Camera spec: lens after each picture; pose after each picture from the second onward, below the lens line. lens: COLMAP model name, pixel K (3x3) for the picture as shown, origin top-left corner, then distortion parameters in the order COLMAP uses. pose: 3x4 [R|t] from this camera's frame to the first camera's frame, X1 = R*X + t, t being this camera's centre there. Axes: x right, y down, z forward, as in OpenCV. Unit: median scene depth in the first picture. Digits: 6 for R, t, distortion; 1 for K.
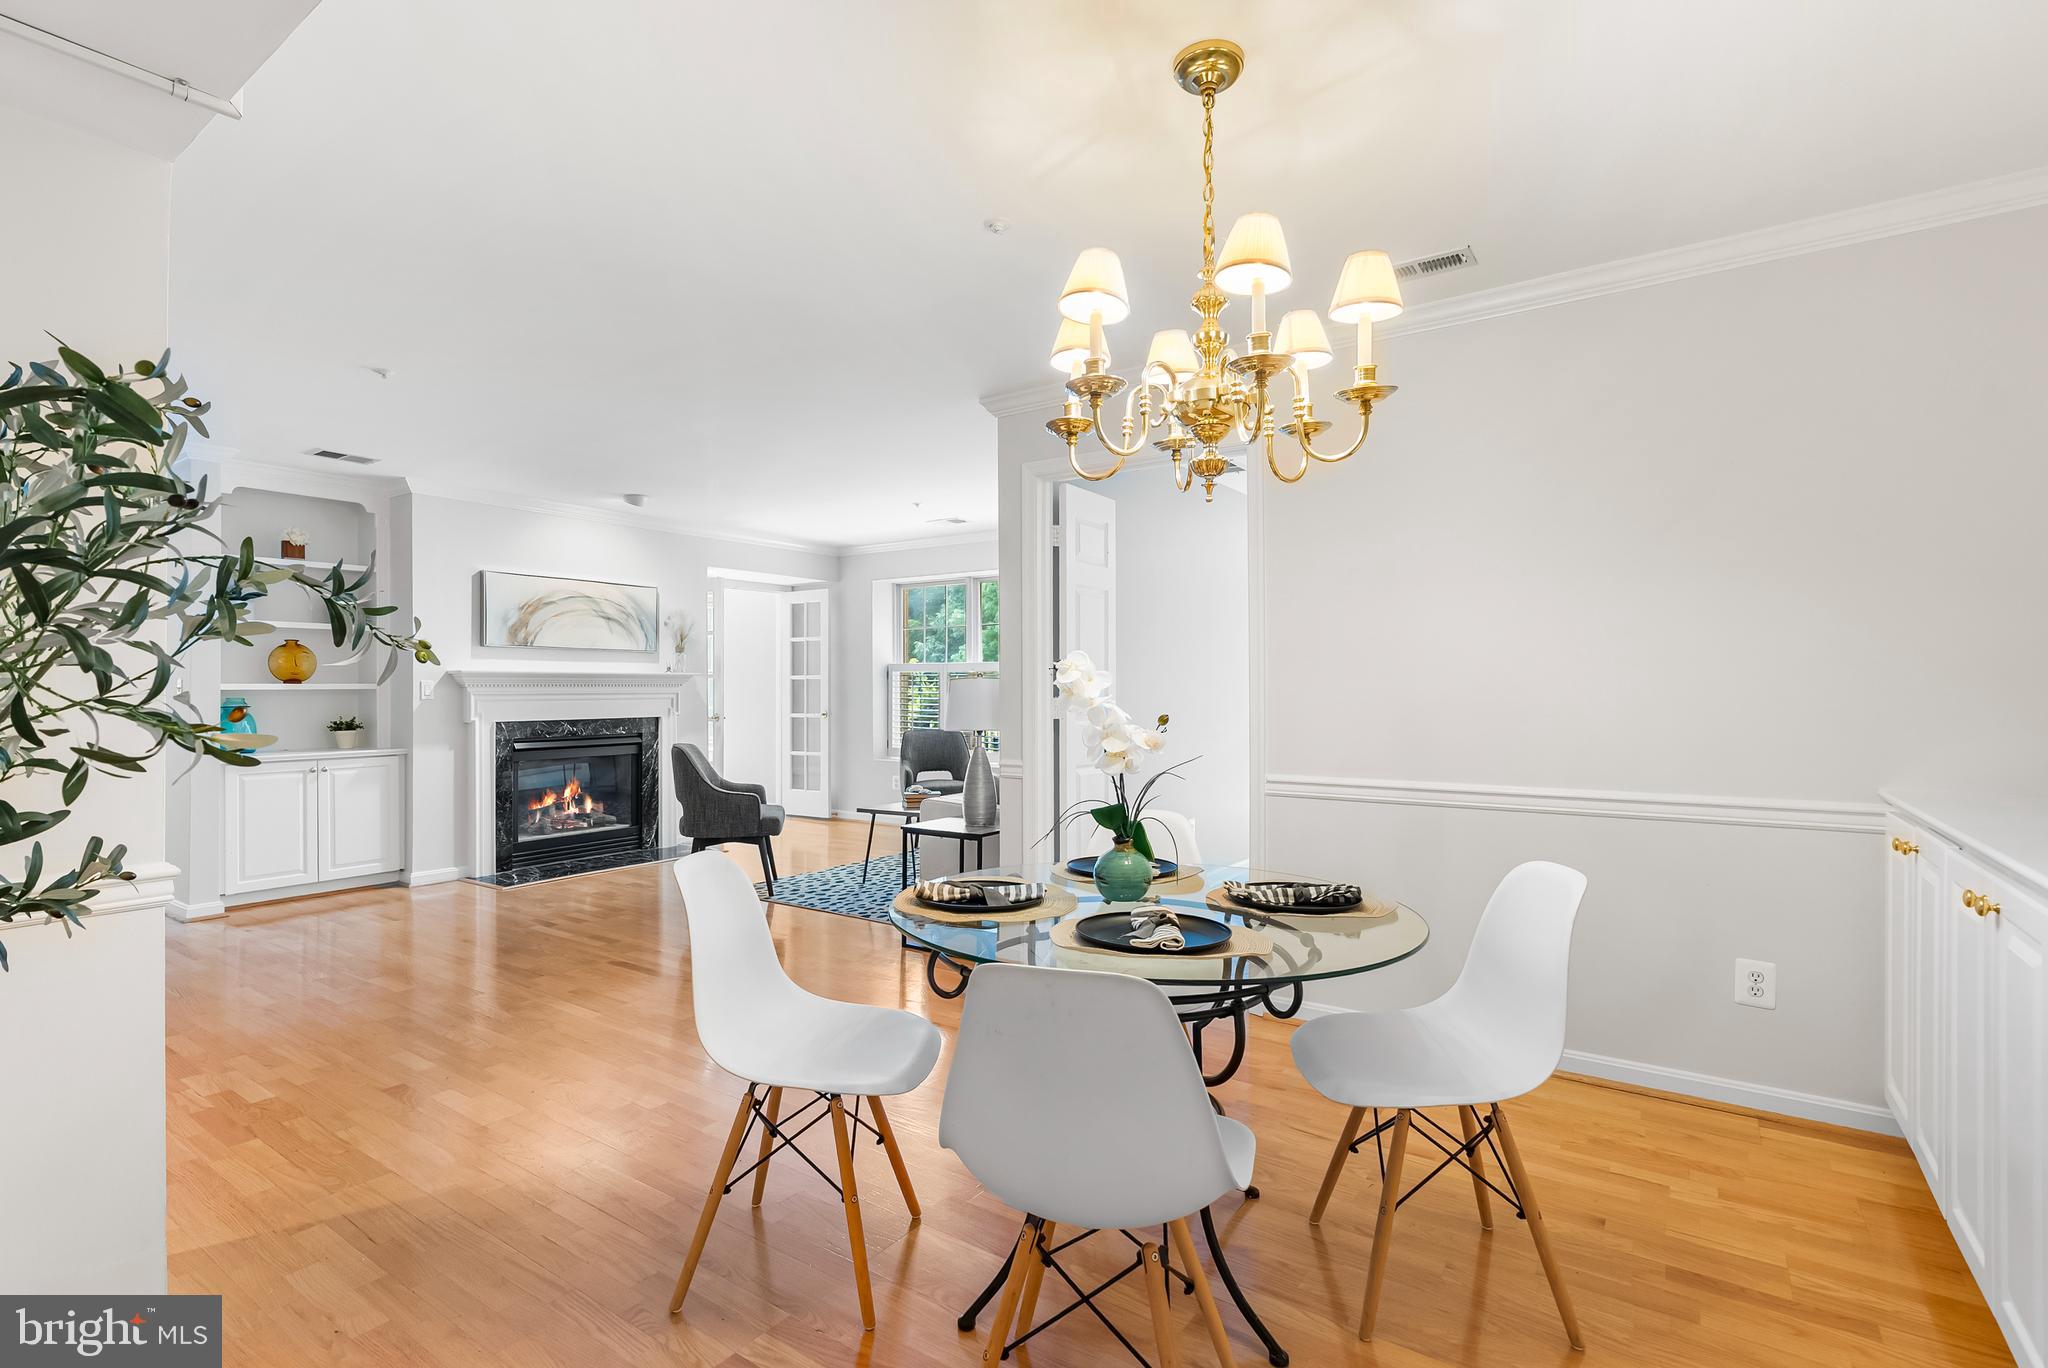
lens RADIAL K [[943.2, 0, 1014.1], [0, 943.2, 685.9], [0, 0, 1]] dist [-0.006822, 0.000061]
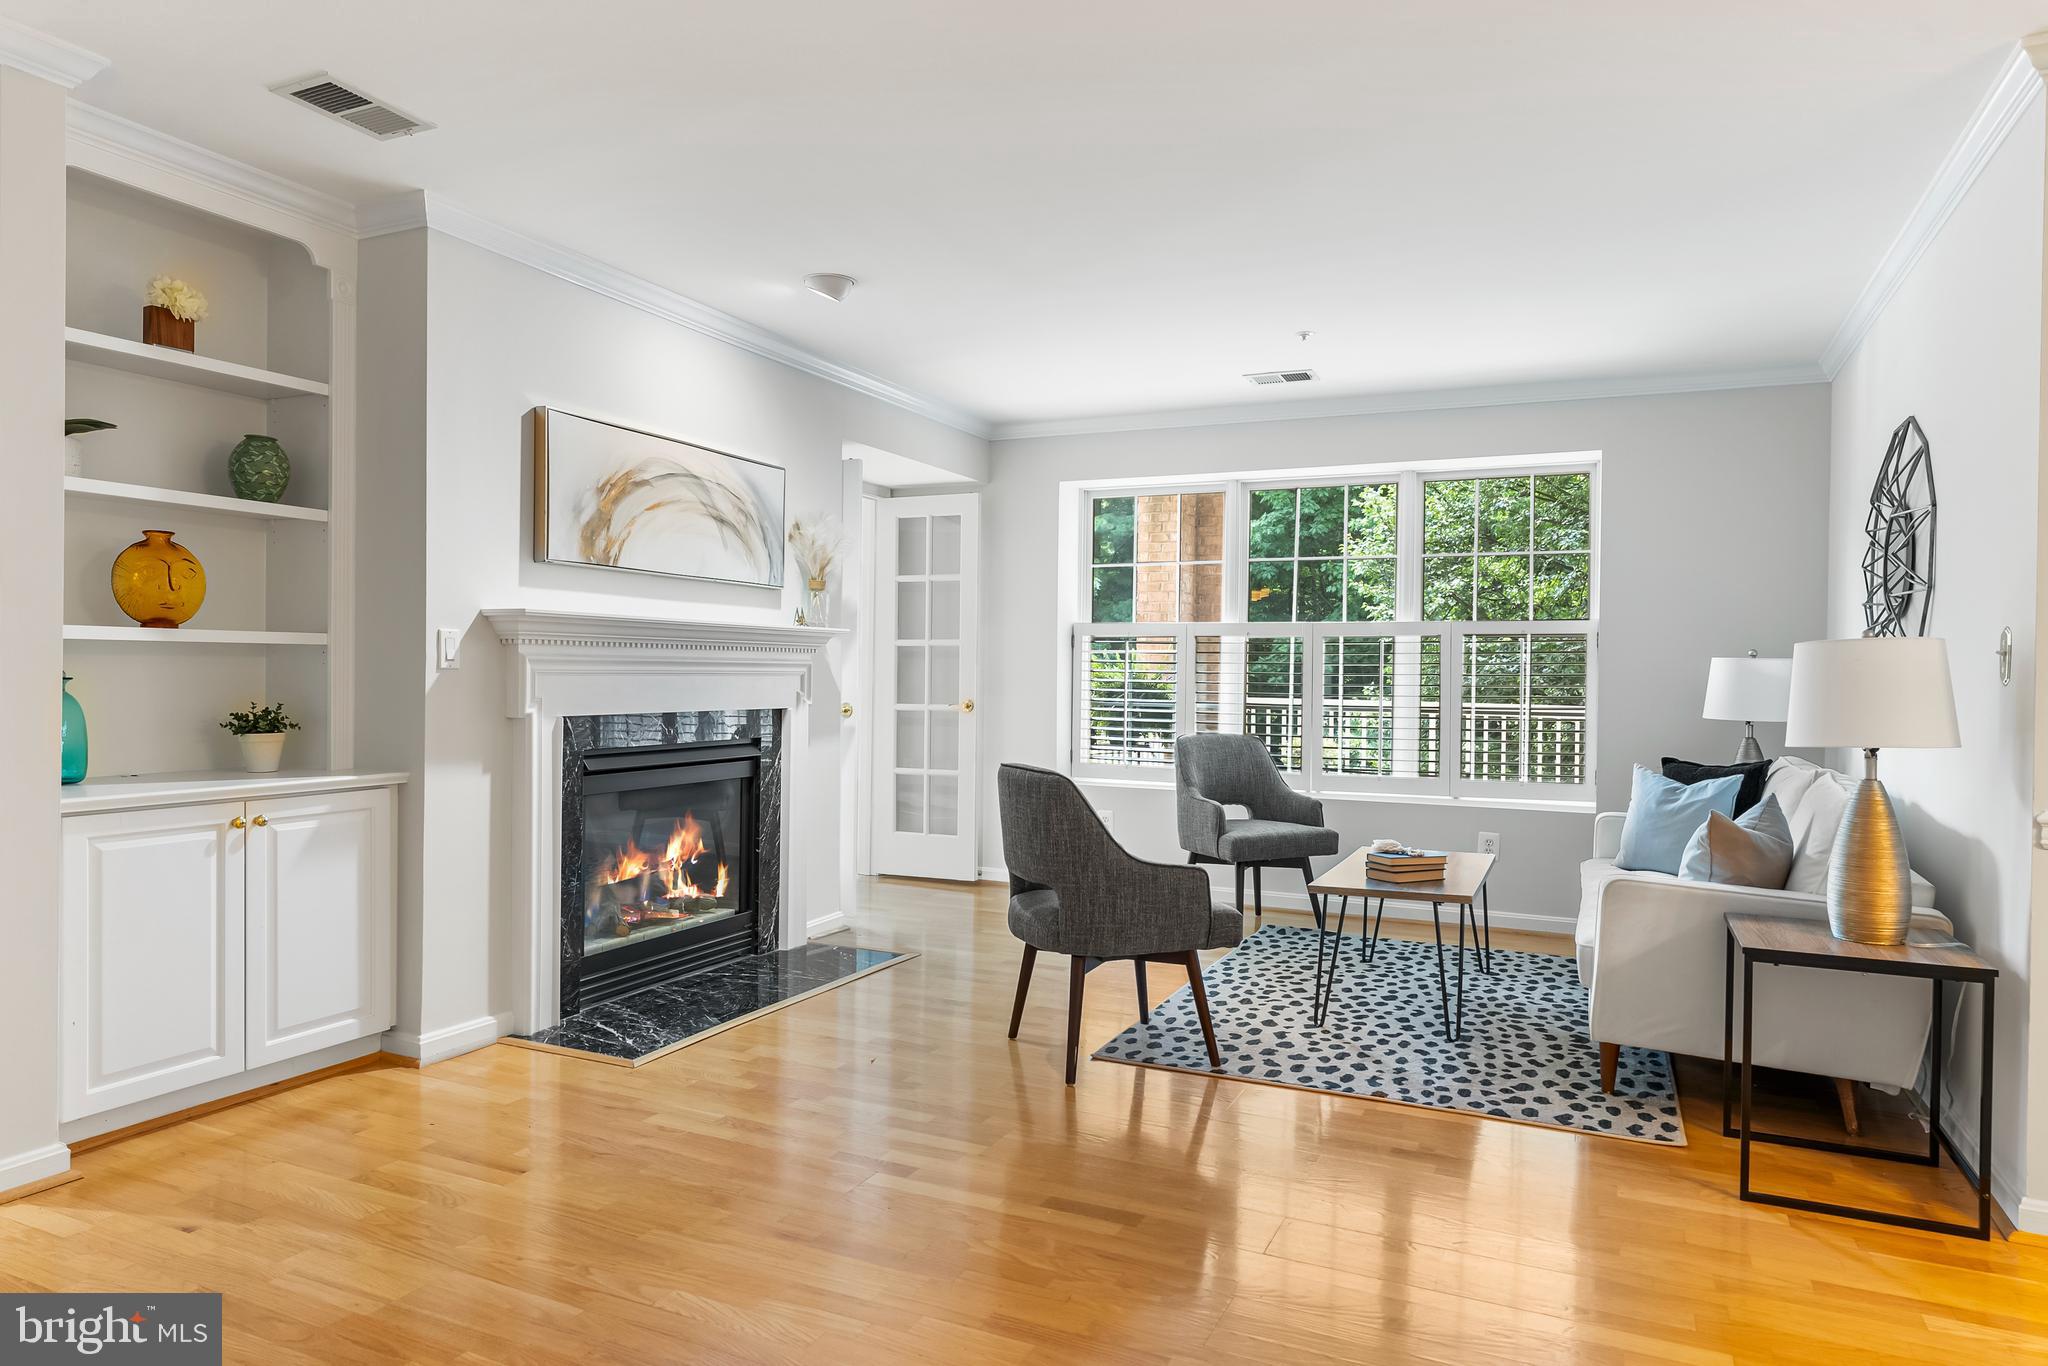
lens RADIAL K [[1252.3, 0, 1018.2], [0, 1252.3, 693.7], [0, 0, 1]] dist [-0.006145, -0.001387]
pose [[0.986140, 0.013020, 0.165403, -0.424119], [-0.016615, 0.999654, 0.020369, 0.009002], [-0.165080, -0.022835, 0.986016, 0.314823]]
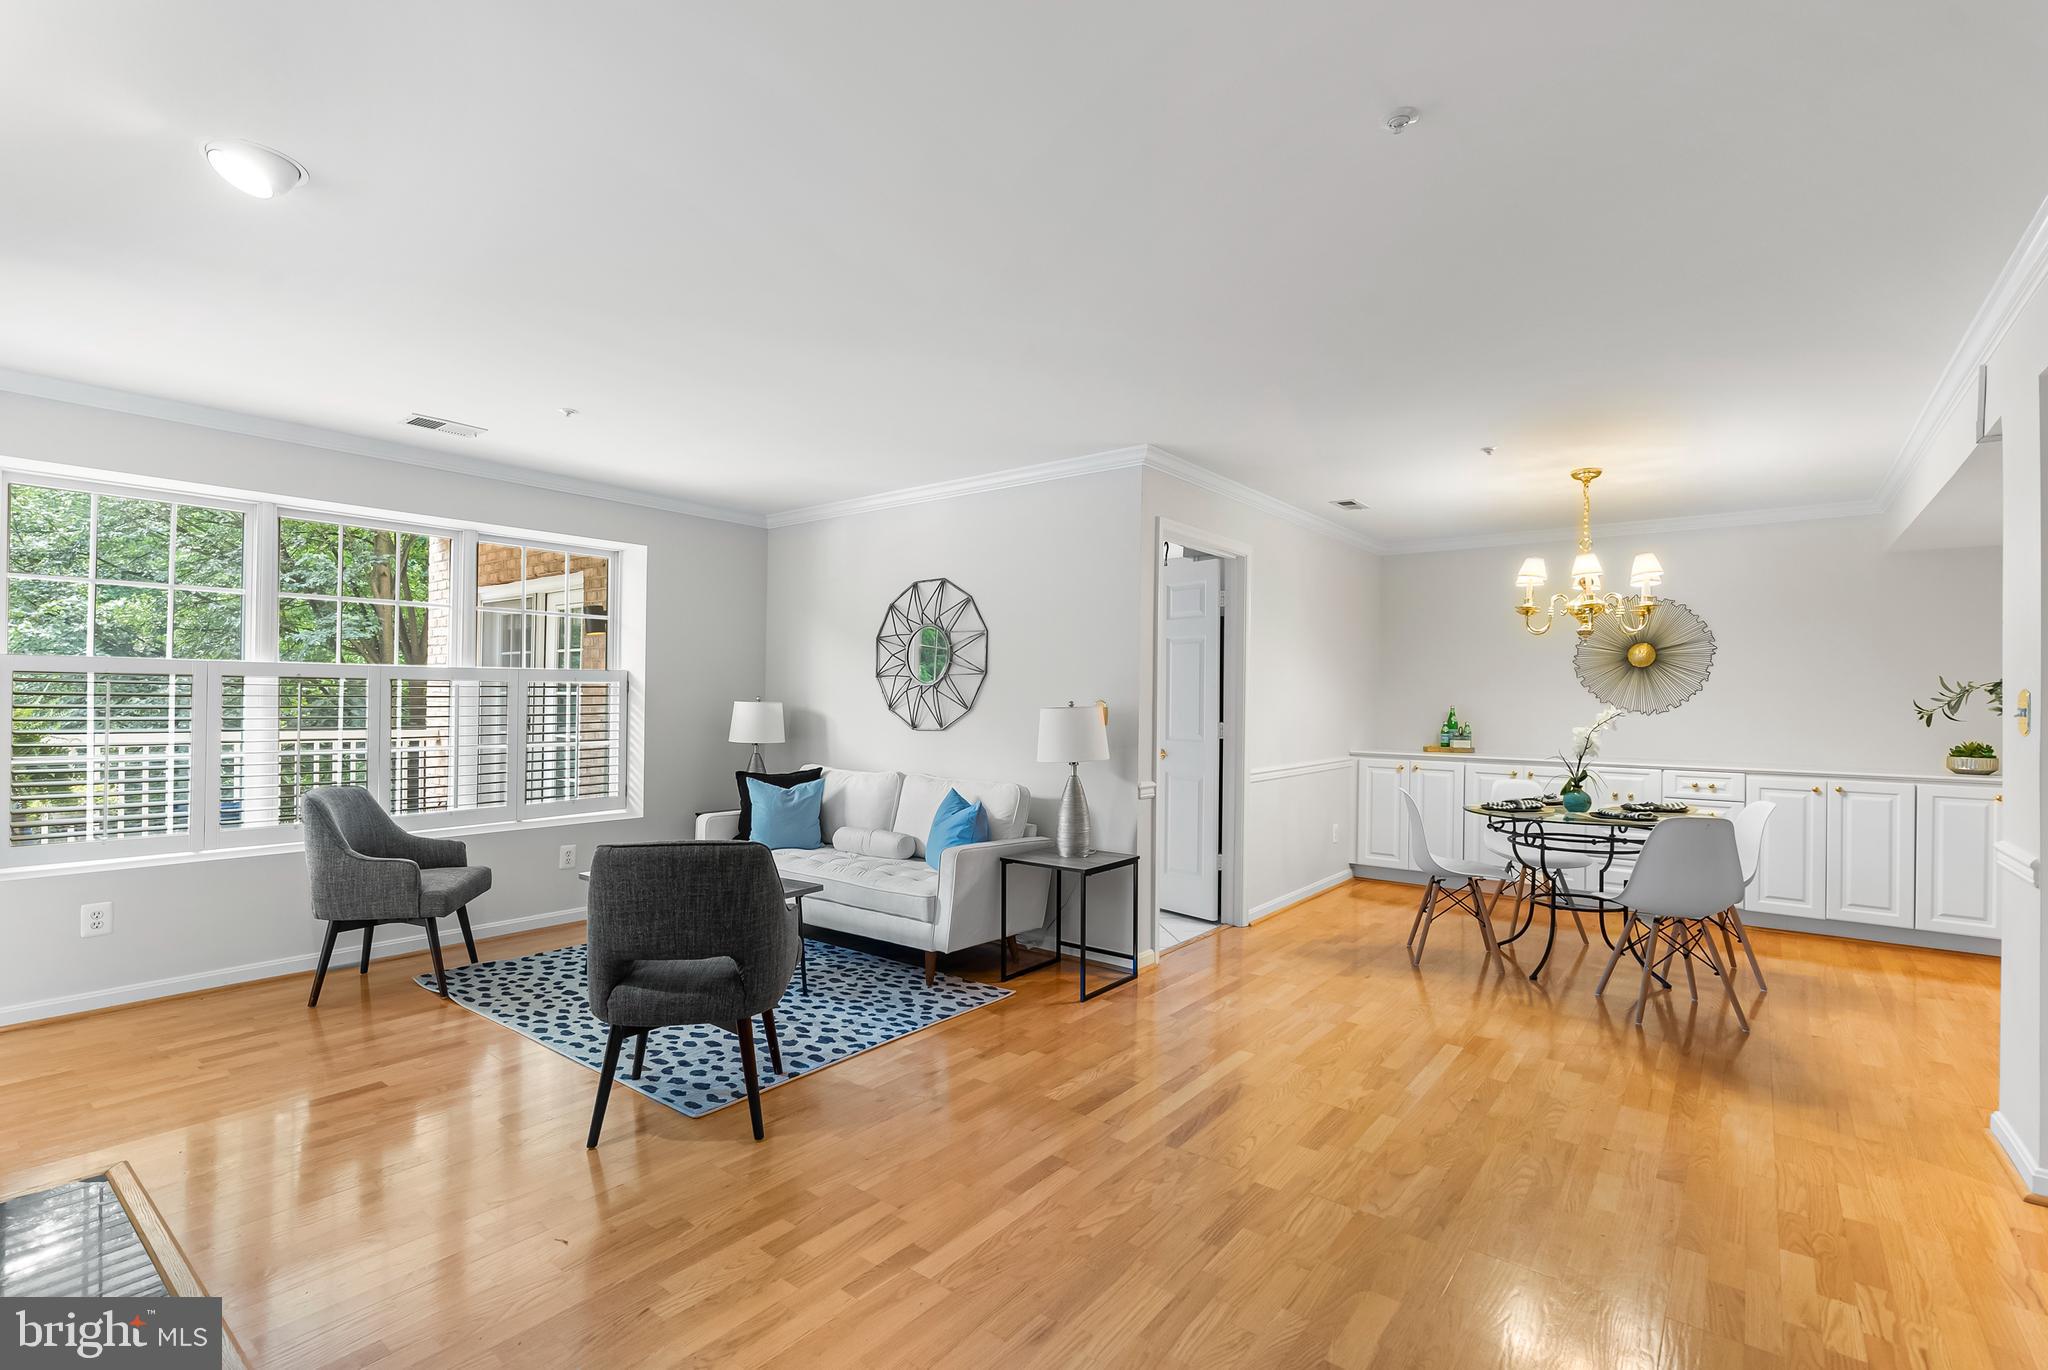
lens RADIAL K [[943.2, 0, 1006.3], [0, 943.2, 689.2], [0, 0, 1]] dist [-0.006822, 0.000061]
pose [[0.061904, 0.008577, 0.998045, -0.742854], [-0.014035, 0.999872, -0.007722, -0.013601], [-0.997983, -0.013530, 0.062017, 0.724999]]
